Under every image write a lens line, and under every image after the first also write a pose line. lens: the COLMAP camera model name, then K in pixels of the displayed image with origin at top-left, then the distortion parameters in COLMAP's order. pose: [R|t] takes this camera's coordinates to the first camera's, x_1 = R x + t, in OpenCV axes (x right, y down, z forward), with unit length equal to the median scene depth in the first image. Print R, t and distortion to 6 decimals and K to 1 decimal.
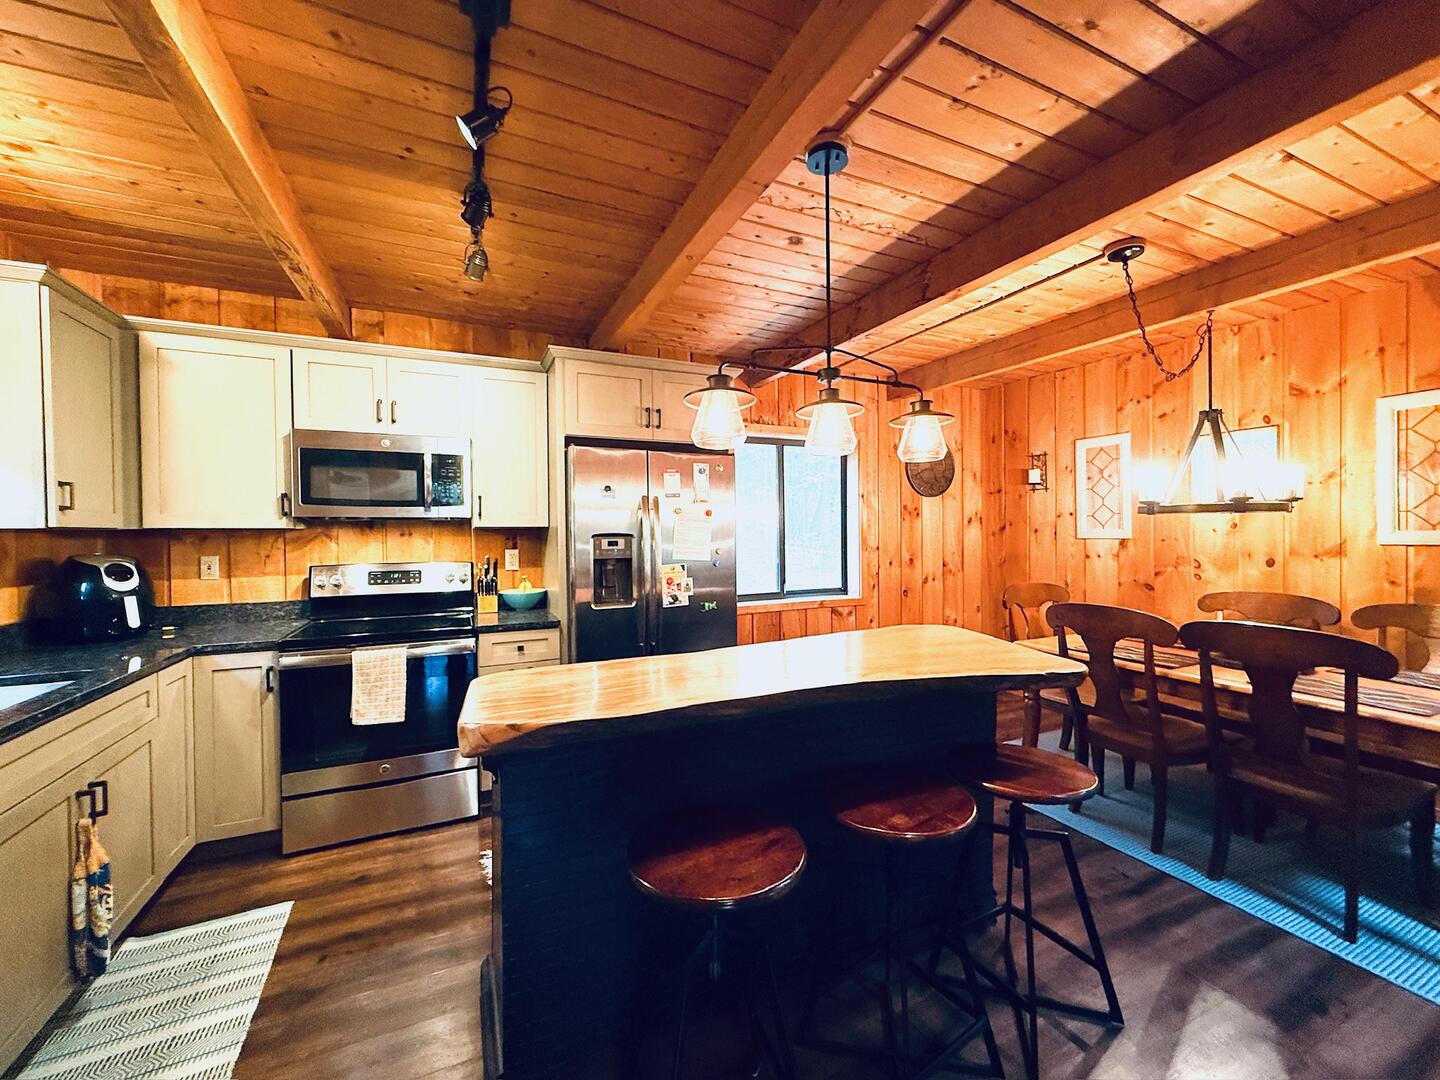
lens RADIAL K [[575.4, 0, 714.4], [0, 575.4, 534.9], [0, 0, 1]] dist [-0.002777, 0.000419]
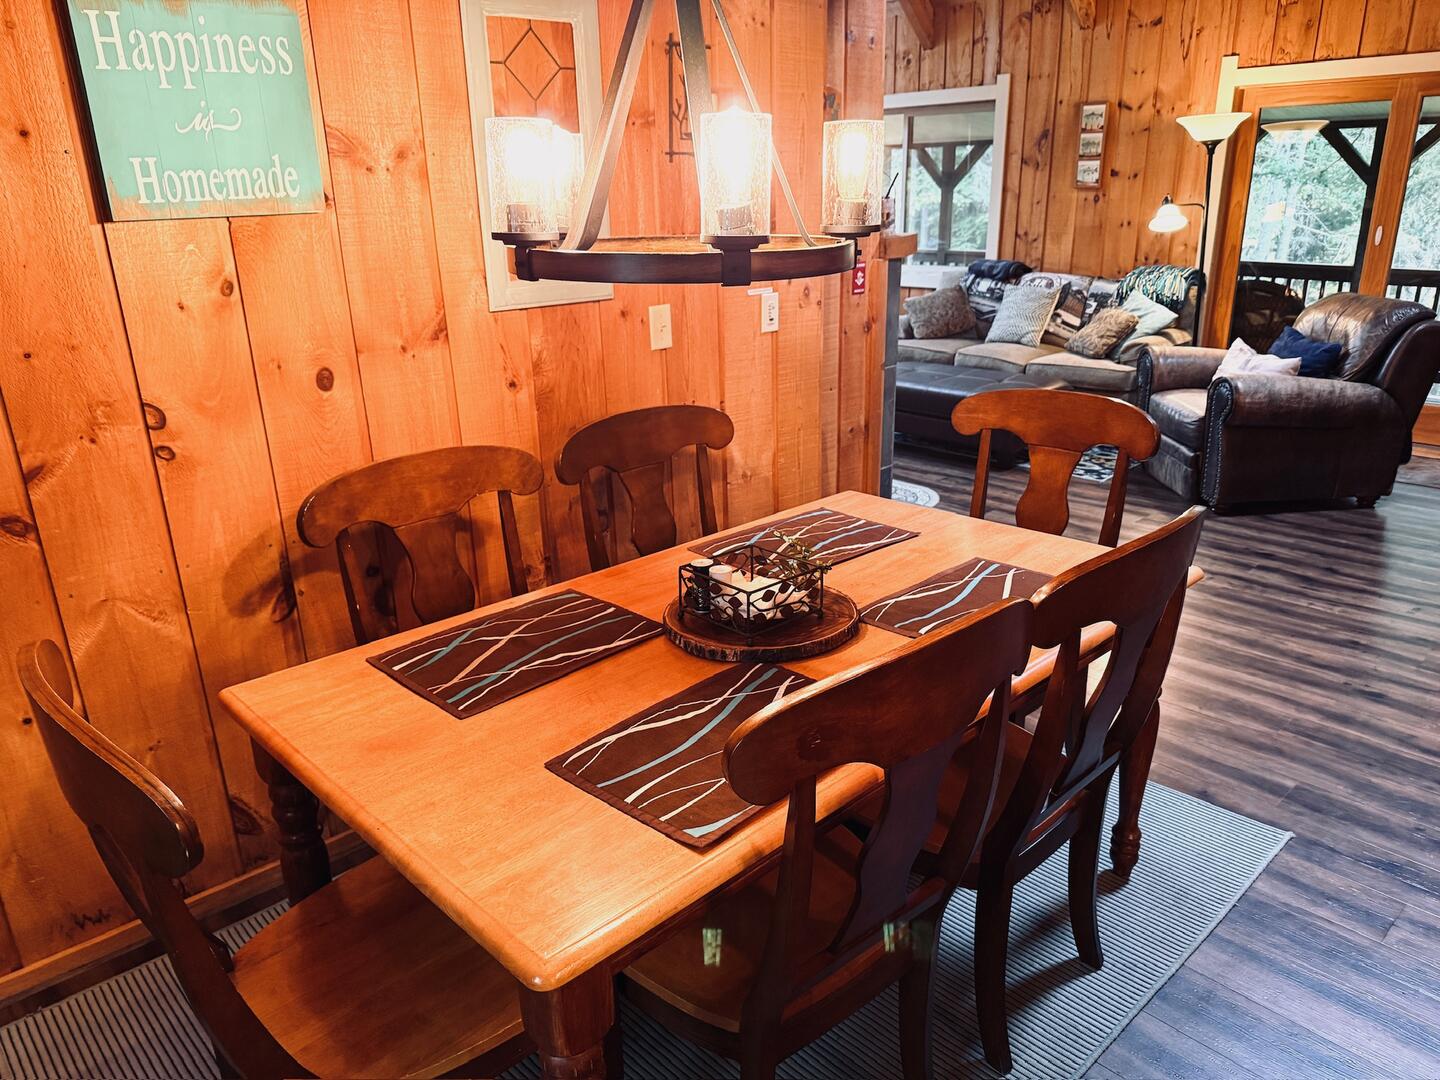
lens RADIAL K [[1021.4, 0, 718.8], [0, 1021.4, 539.1], [0, 0, 1]] dist [0.032705, -0.037751]
pose [[-0.330945, -0.291030, 0.897651, 0.210472], [0.031692, 0.947290, 0.318807, -0.061163], [-0.943118, 0.133956, -0.304278, 0.943838]]
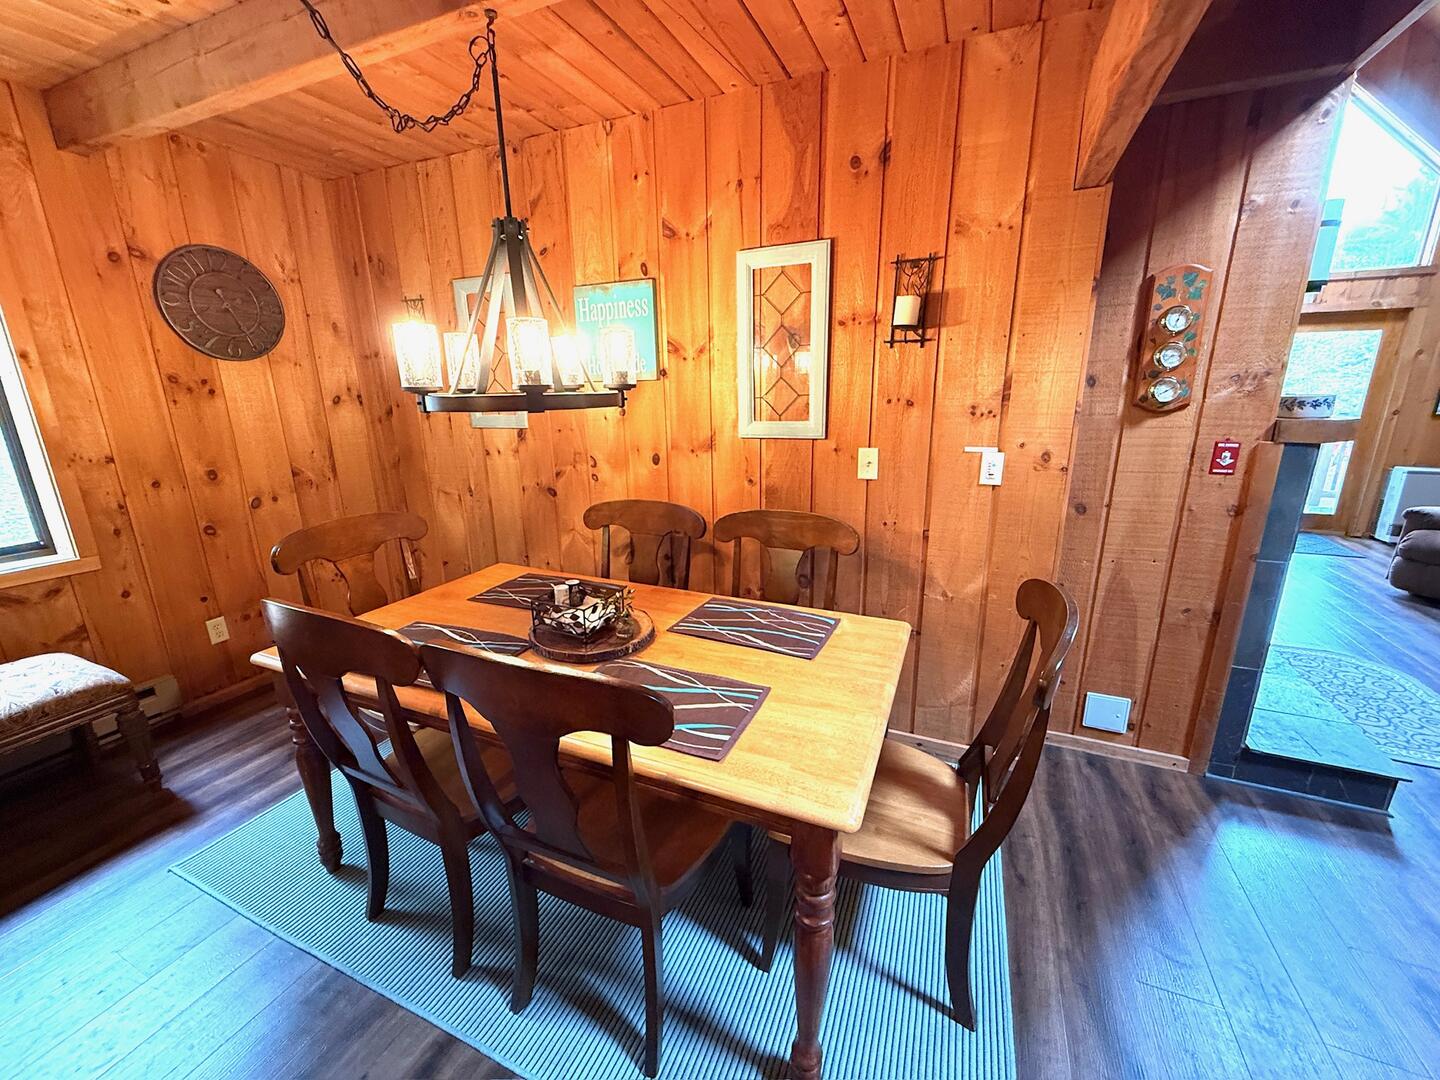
lens RADIAL K [[575.4, 0, 726.3], [0, 575.4, 533.3], [0, 0, 1]] dist [-0.002777, 0.000419]
pose [[0.739379, -0.166615, 0.652348, 0.476181], [0.011633, 0.971914, 0.235049, -0.038686], [-0.673189, -0.166202, 0.720551, 0.316324]]
